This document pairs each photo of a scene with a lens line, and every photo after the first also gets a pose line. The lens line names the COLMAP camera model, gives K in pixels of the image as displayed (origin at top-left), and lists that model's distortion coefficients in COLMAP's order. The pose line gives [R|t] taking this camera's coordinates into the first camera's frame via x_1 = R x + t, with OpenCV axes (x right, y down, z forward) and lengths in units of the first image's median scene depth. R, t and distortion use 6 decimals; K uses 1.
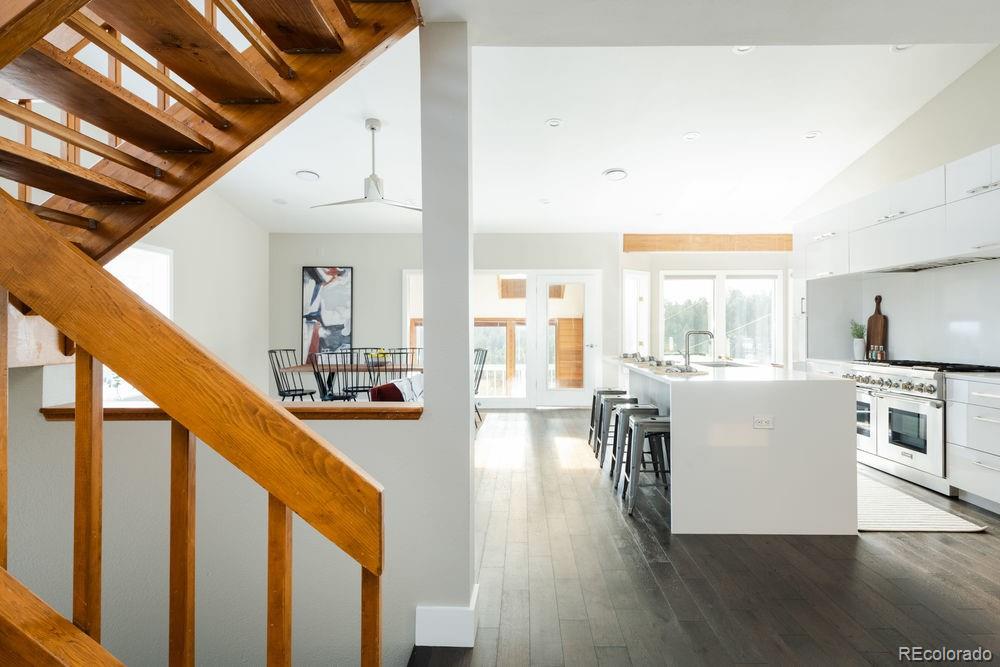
lens RADIAL K [[548.8, 0, 502.8], [0, 548.8, 331.2], [0, 0, 1]] dist [-0.004146, -0.000281]
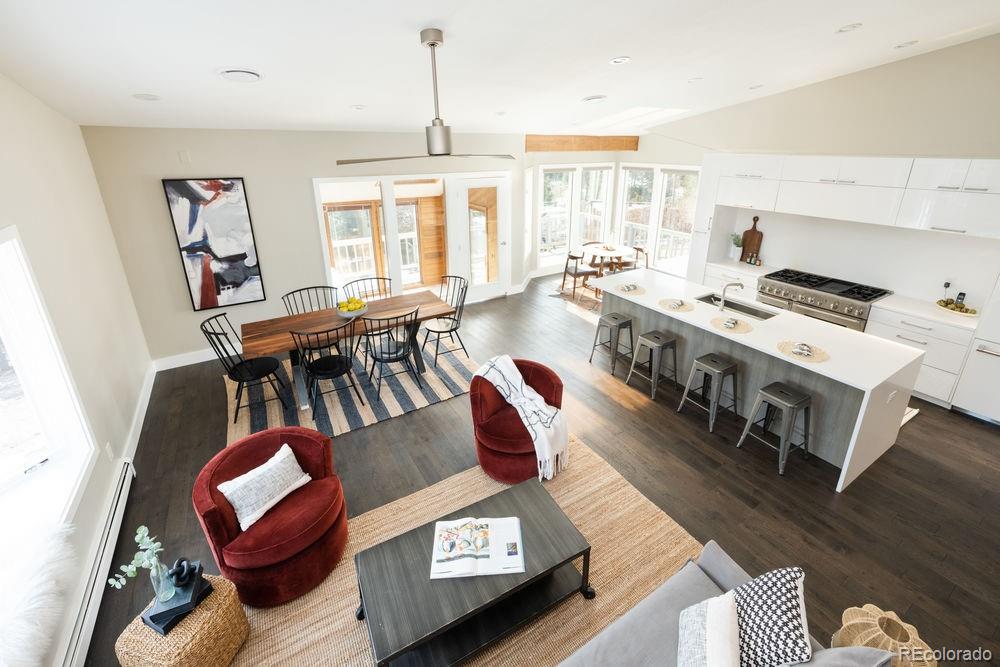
lens RADIAL K [[431.2, 0, 495.9], [0, 431.2, 296.8], [0, 0, 1]] dist [0.011892, 0.000087]
pose [[0.843723, -0.178806, 0.506123, -0.312806], [0.002887, 0.944387, 0.328824, -0.158415], [-0.536771, -0.275975, 0.797317, 0.283387]]
